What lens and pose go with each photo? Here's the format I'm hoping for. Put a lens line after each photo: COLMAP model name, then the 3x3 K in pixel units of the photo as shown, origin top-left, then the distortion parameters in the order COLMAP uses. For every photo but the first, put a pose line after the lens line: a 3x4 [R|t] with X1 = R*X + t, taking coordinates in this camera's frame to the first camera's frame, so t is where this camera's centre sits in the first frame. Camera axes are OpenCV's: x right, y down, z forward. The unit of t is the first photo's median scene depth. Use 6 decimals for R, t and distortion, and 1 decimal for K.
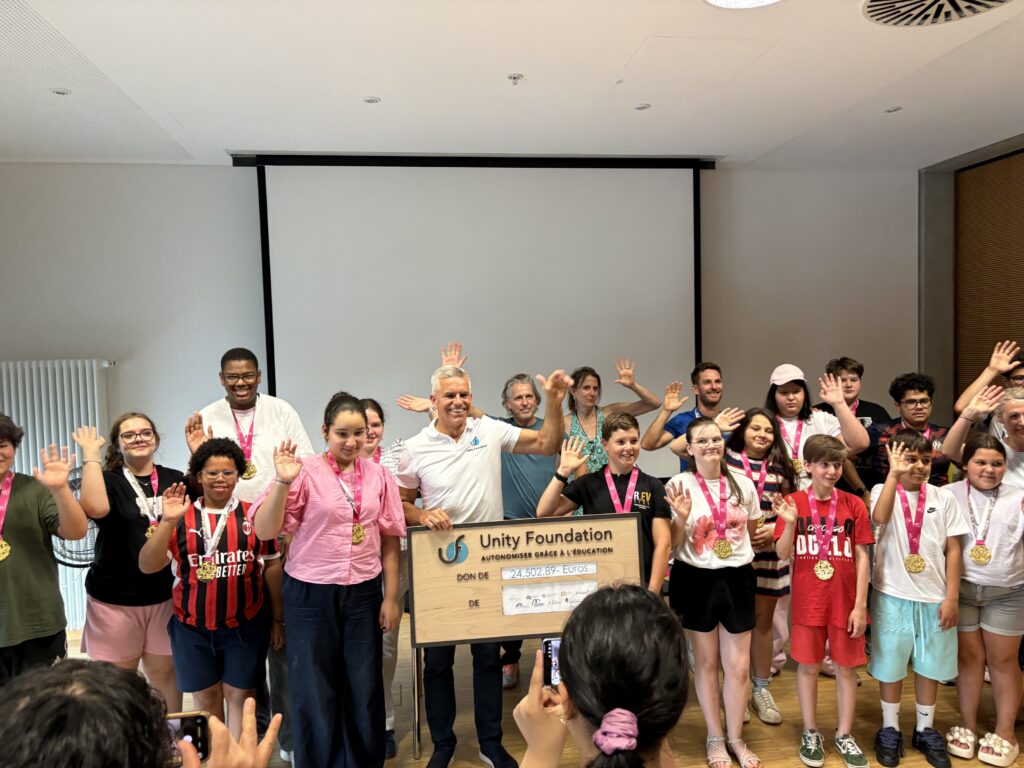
lens RADIAL K [[674.3, 0, 512.0], [0, 674.3, 384.0], [0, 0, 1]] dist [0.002299, -0.000092]
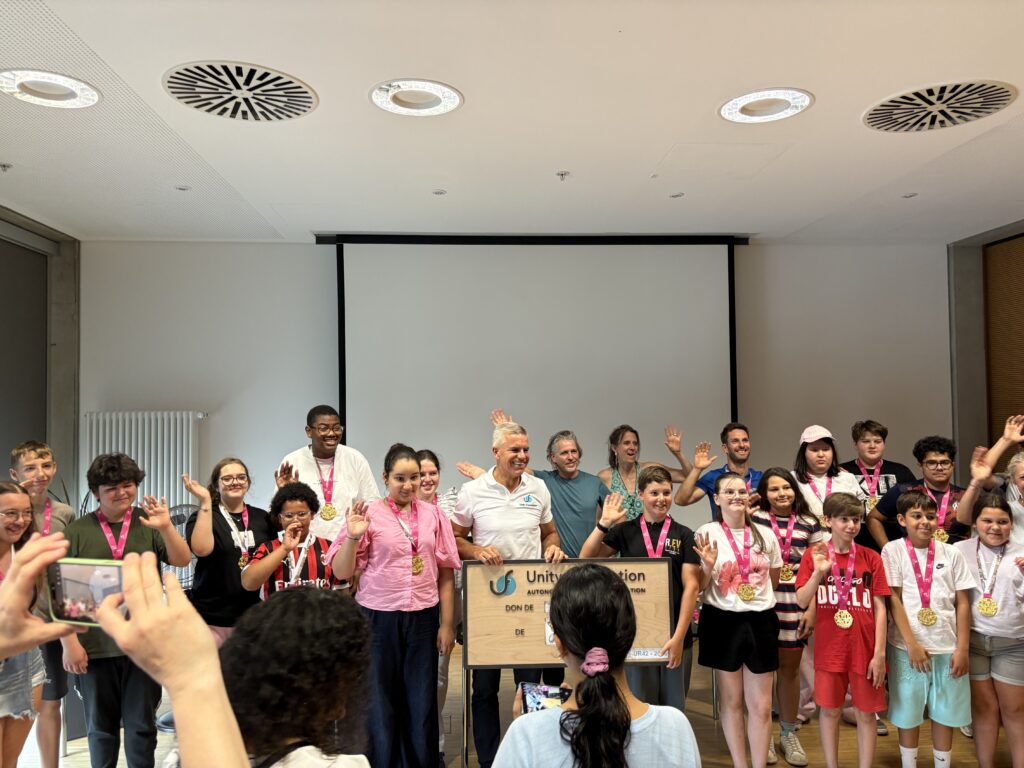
lens RADIAL K [[674.3, 0, 512.0], [0, 674.3, 384.0], [0, 0, 1]] dist [0.002299, -0.000092]
pose [[0.997053, 0.012760, -0.075642, 0.011378], [-0.018813, 0.996629, -0.079855, -0.001495], [0.074369, 0.081042, 0.993932, -0.139617]]
